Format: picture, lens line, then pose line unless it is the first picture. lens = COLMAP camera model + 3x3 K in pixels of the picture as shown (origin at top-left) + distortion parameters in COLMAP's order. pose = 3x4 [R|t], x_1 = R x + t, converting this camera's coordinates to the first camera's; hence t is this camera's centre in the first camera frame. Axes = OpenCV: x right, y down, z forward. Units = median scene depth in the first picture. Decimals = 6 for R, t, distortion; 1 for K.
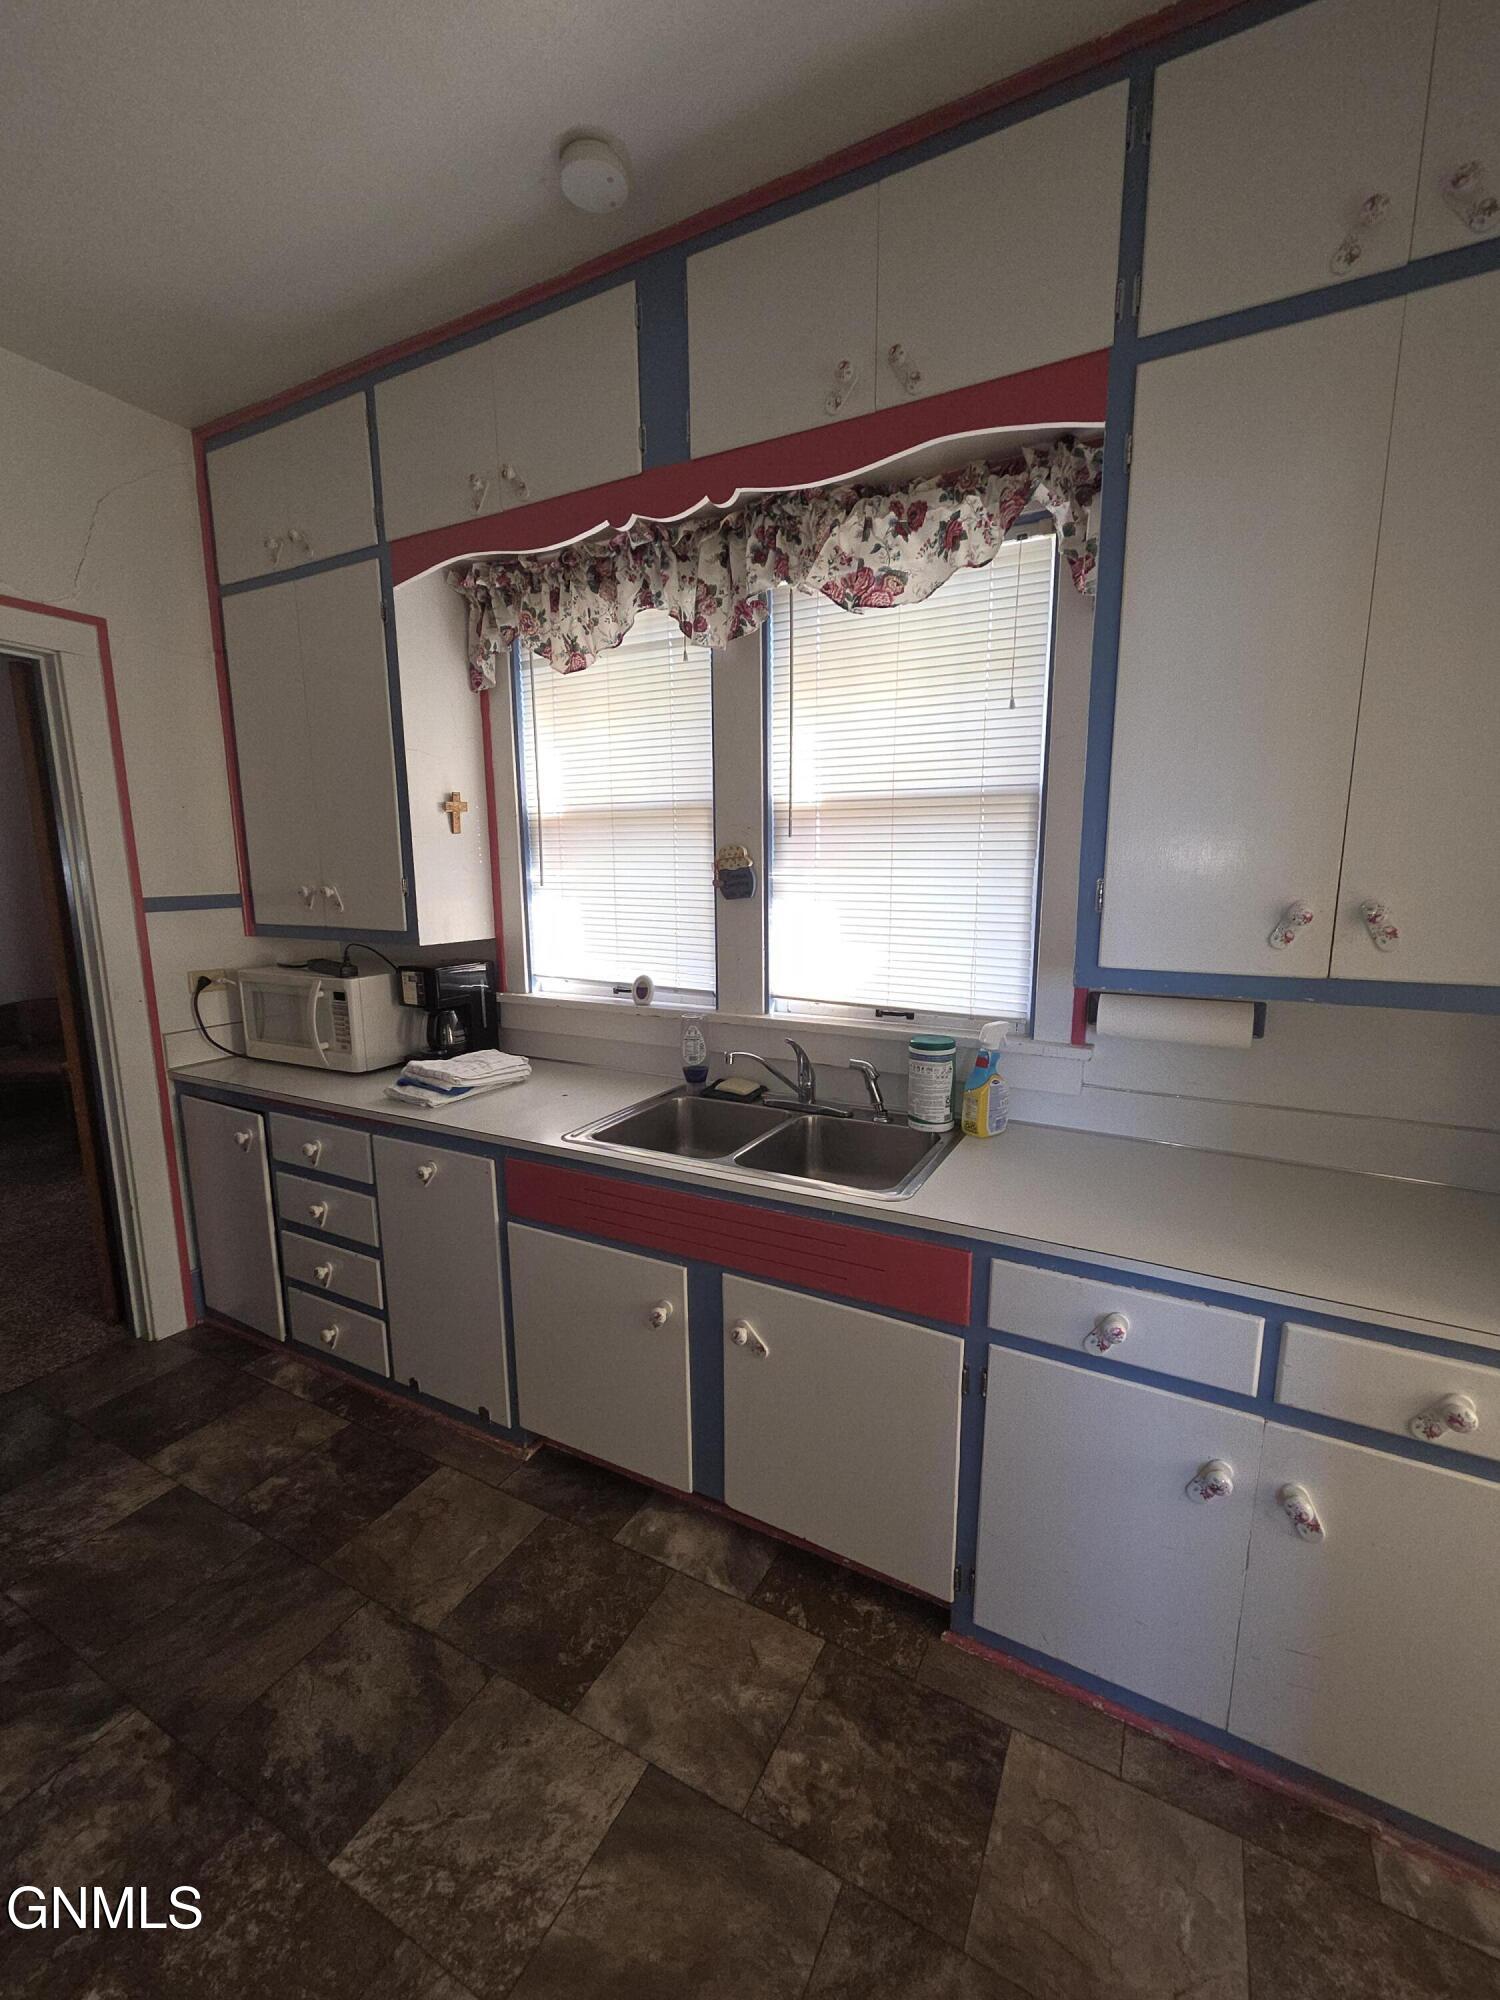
lens RADIAL K [[815.8, 0, 770.4], [0, 815.8, 1001.8], [0, 0, 1]] dist [-0.002802, -0.000225]
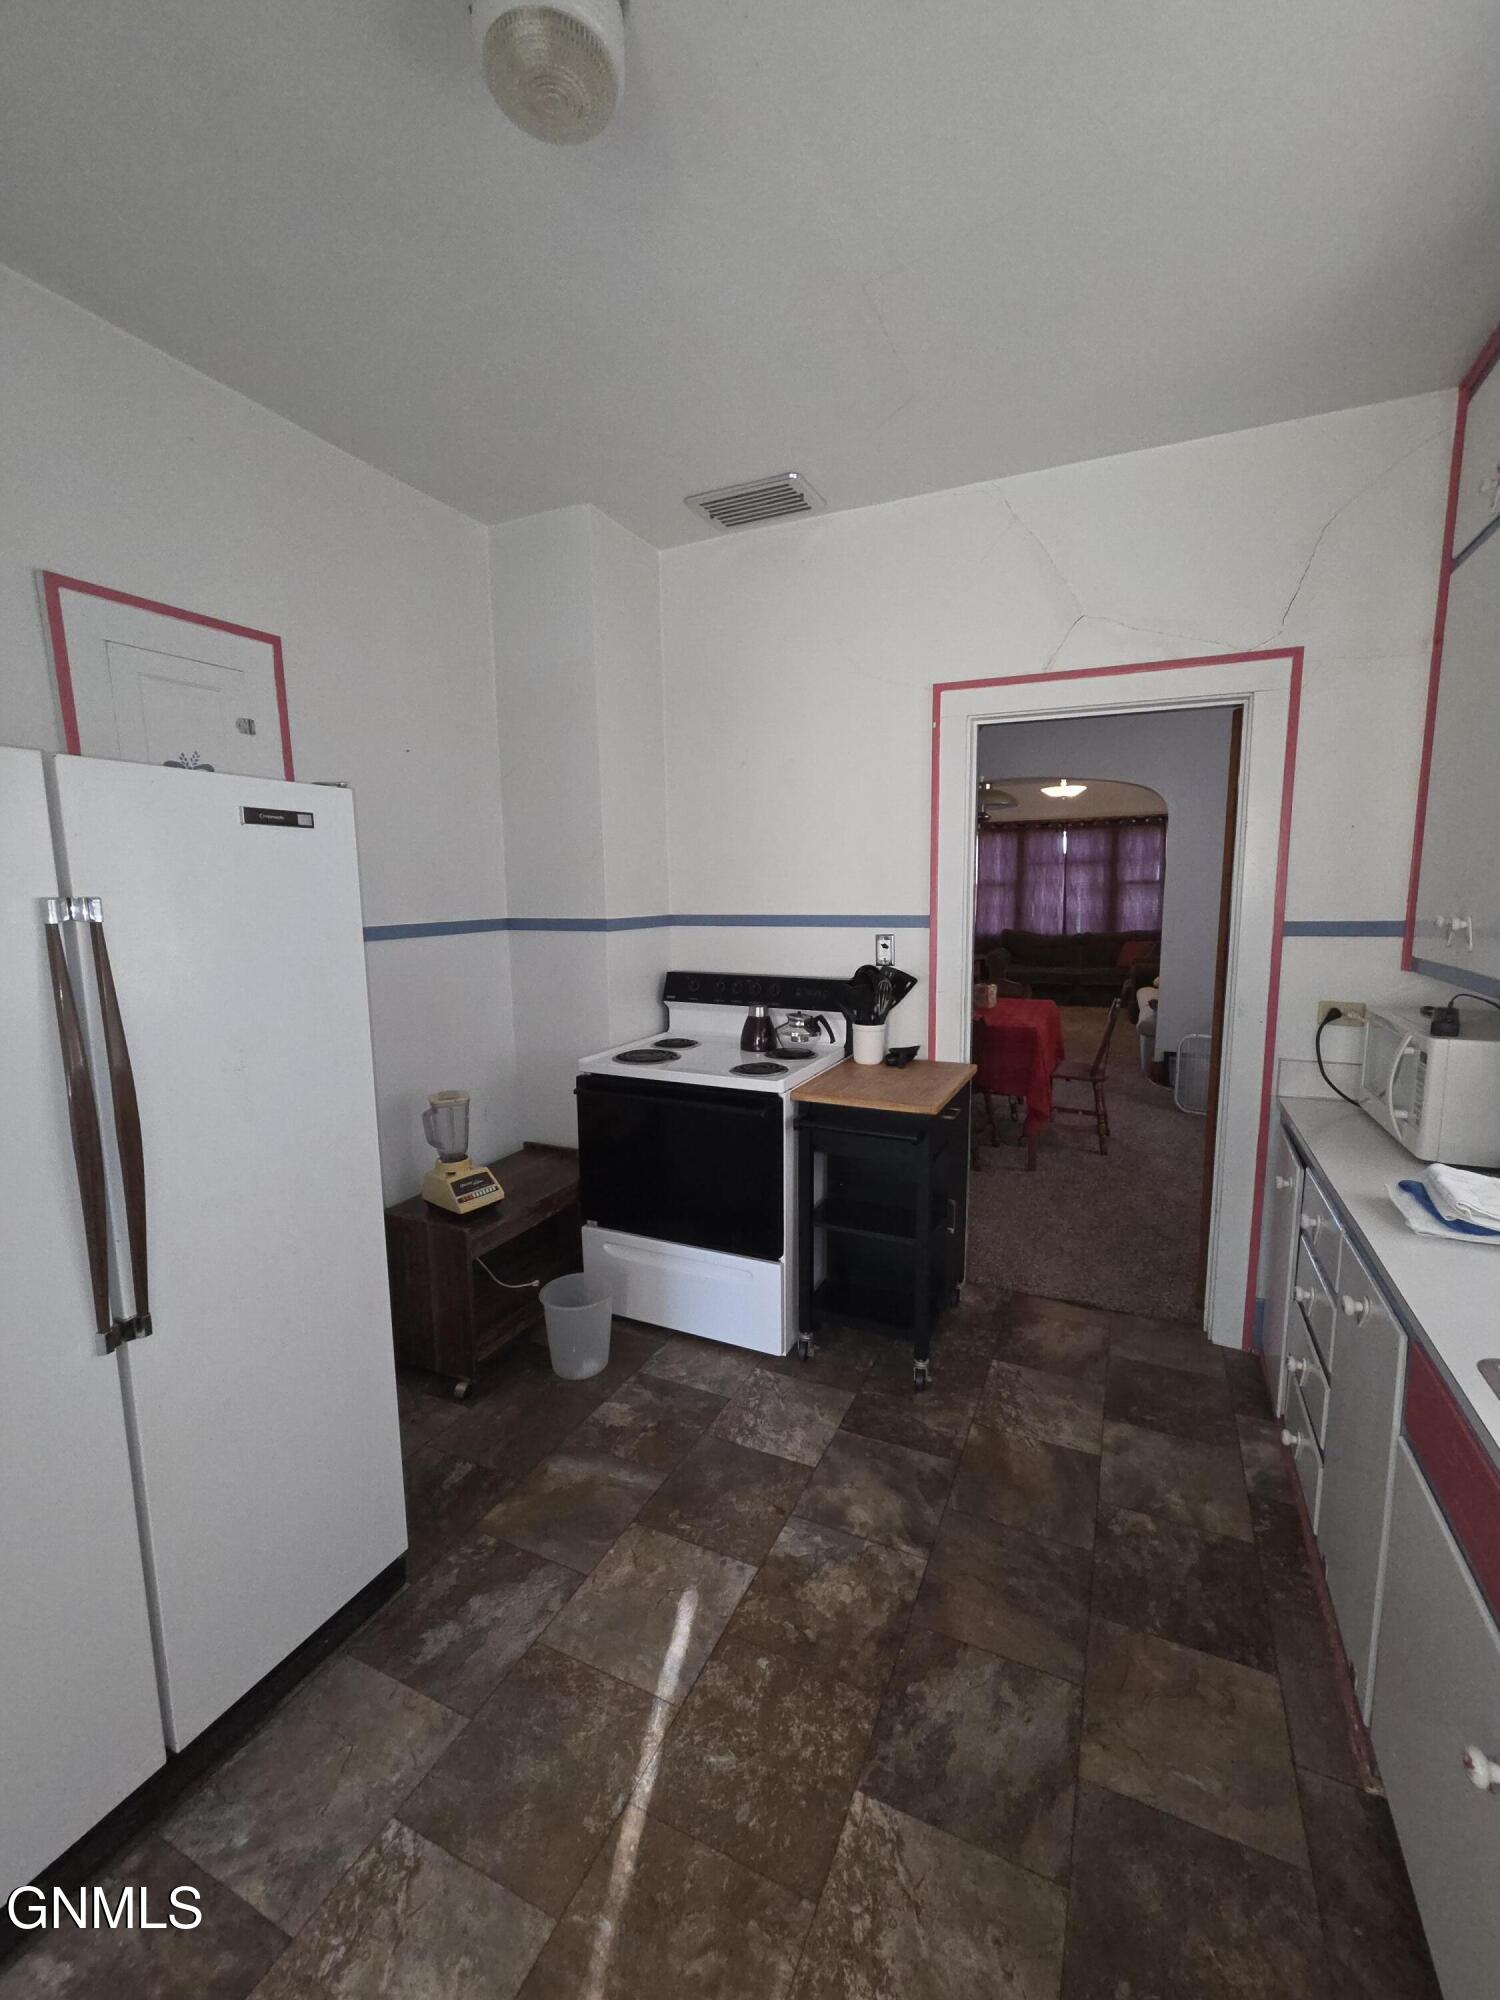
lens RADIAL K [[815.8, 0, 770.4], [0, 815.8, 1001.8], [0, 0, 1]] dist [-0.002802, -0.000225]
pose [[0.046686, 0.138902, -0.989205, 0.255418], [-0.155097, 0.979283, 0.130189, -0.079647], [0.986796, 0.147344, 0.067262, 0.405900]]
